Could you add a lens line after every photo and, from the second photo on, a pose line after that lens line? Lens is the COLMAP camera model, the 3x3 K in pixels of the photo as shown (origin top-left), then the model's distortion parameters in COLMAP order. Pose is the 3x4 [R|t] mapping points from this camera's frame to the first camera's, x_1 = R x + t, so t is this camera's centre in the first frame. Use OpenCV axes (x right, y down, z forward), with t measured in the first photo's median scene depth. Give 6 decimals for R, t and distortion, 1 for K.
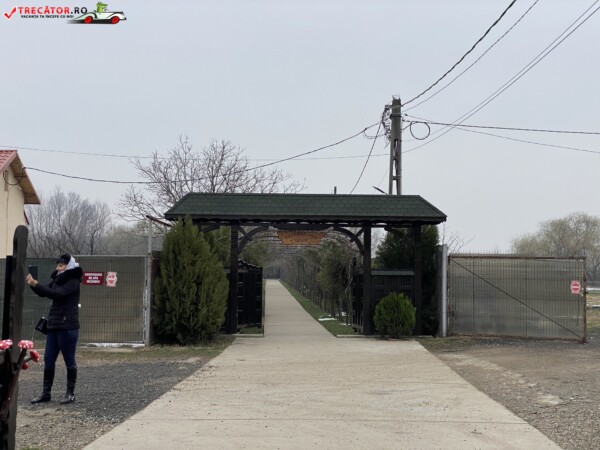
lens RADIAL K [[911.6, 0, 300.0], [0, 911.6, 225.0], [0, 0, 1]] dist [-0.007240, 0.004527]
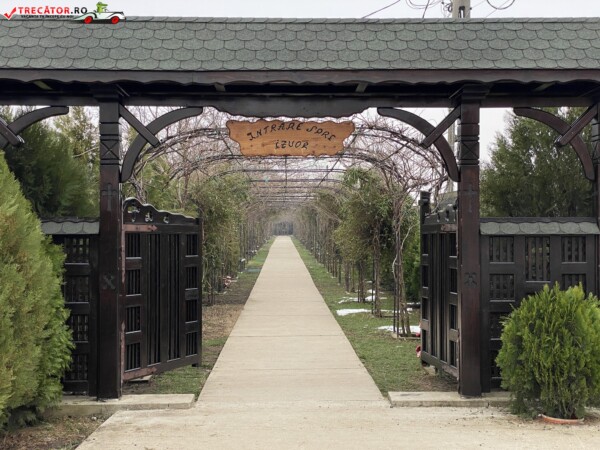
lens RADIAL K [[911.6, 0, 300.0], [0, 911.6, 225.0], [0, 0, 1]] dist [-0.007240, 0.004527]
pose [[0.999776, -0.012213, -0.017260, 0.010738], [0.013043, 0.998722, 0.048823, 0.031753], [0.016642, -0.049038, 0.998658, 0.624914]]
